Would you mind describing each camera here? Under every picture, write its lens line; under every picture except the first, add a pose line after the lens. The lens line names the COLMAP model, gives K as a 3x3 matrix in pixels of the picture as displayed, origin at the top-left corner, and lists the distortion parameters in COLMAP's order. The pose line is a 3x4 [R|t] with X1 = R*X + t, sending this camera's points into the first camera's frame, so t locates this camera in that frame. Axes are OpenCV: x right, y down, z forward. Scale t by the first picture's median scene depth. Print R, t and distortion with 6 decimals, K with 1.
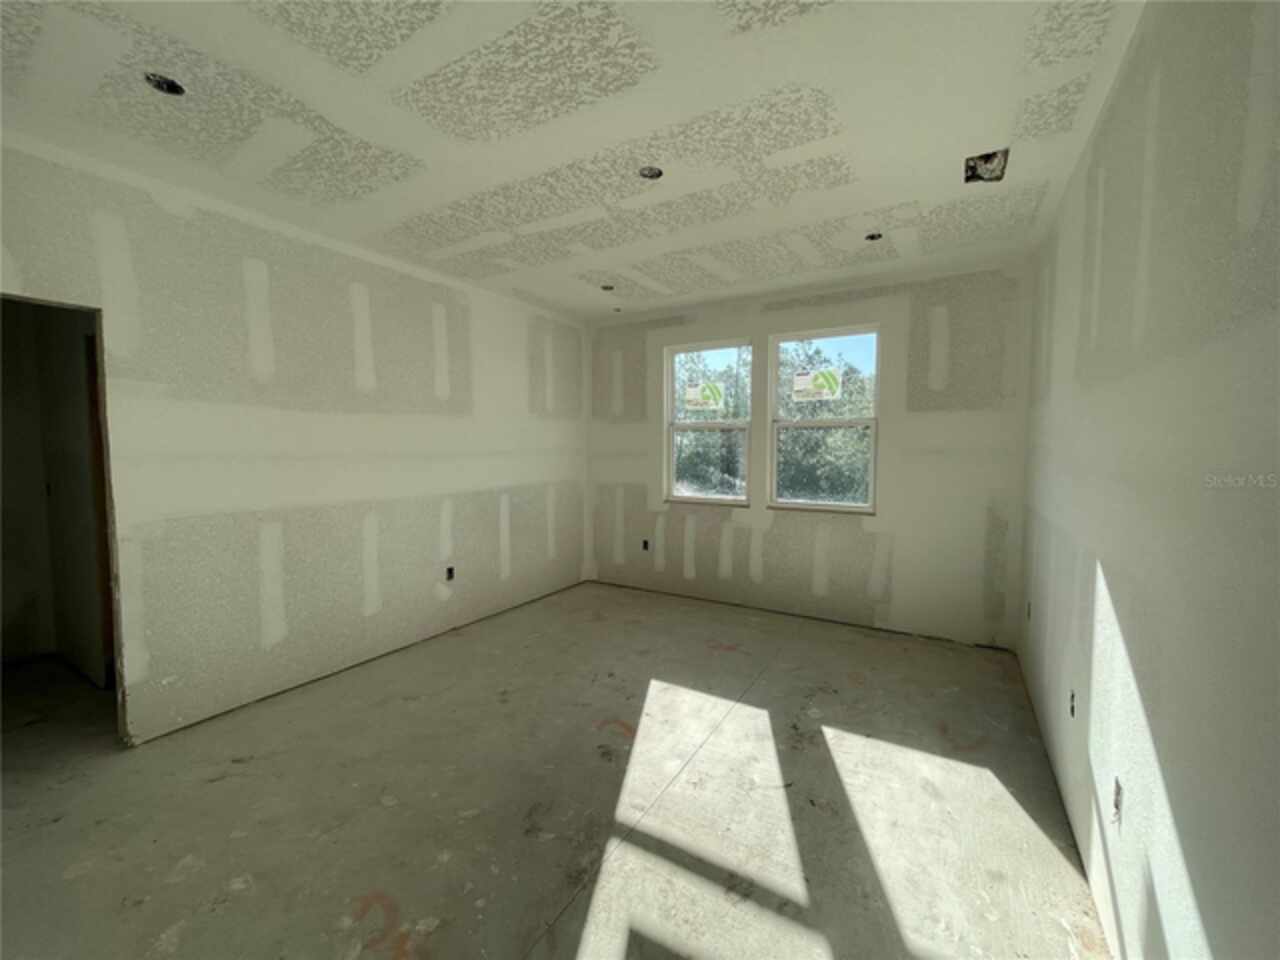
lens RADIAL K [[517.1, 0, 638.0], [0, 517.1, 476.1], [0, 0, 1]] dist [-0.003122, 0.000484]
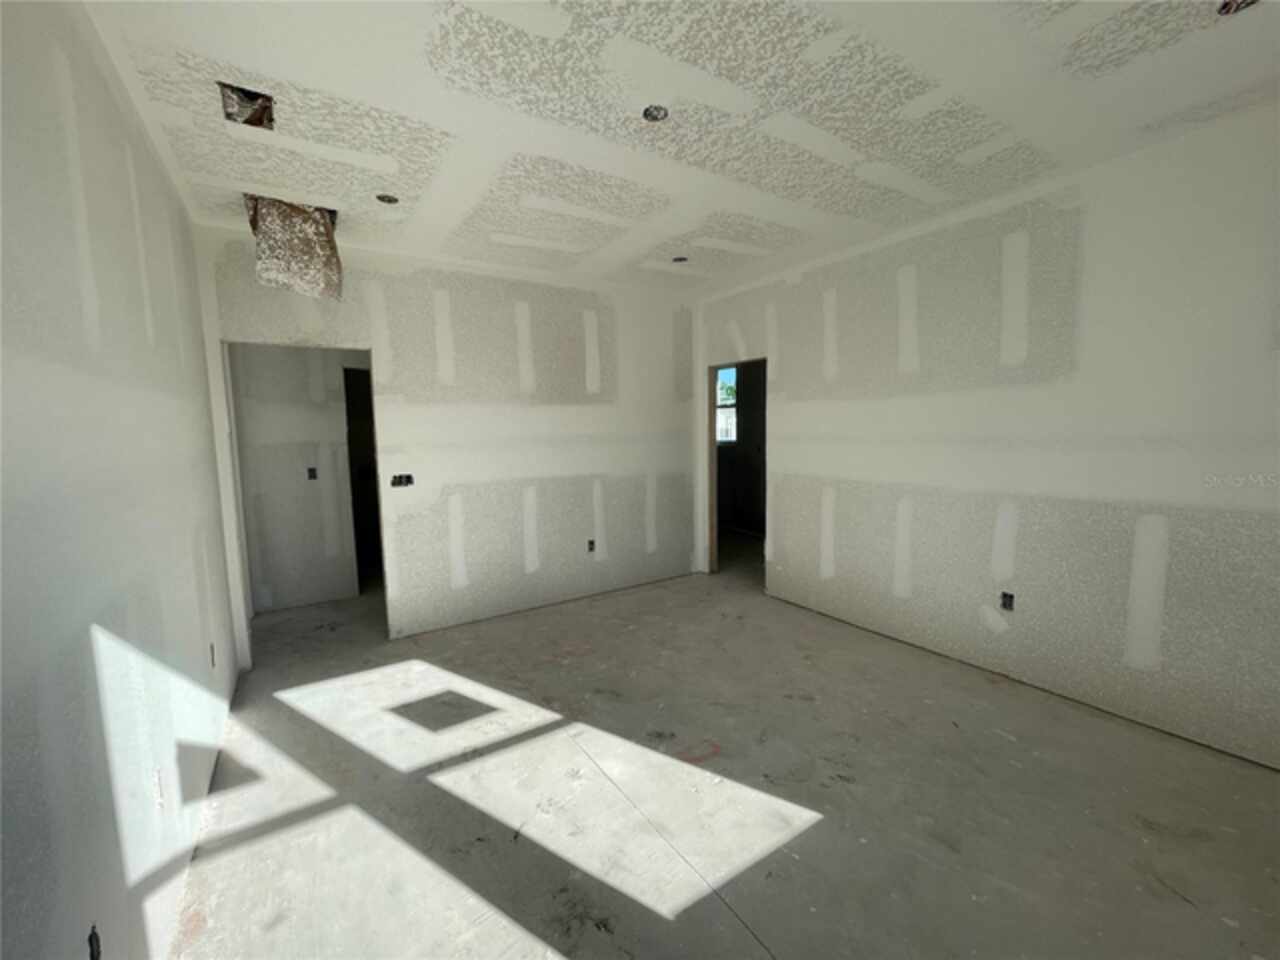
lens RADIAL K [[517.1, 0, 647.3], [0, 517.1, 477.9], [0, 0, 1]] dist [-0.003122, 0.000484]
pose [[-0.419117, 0.095552, -0.902890, 0.773500], [-0.032858, 0.992199, 0.120255, -0.090532], [0.907337, 0.080068, -0.412708, 1.263308]]
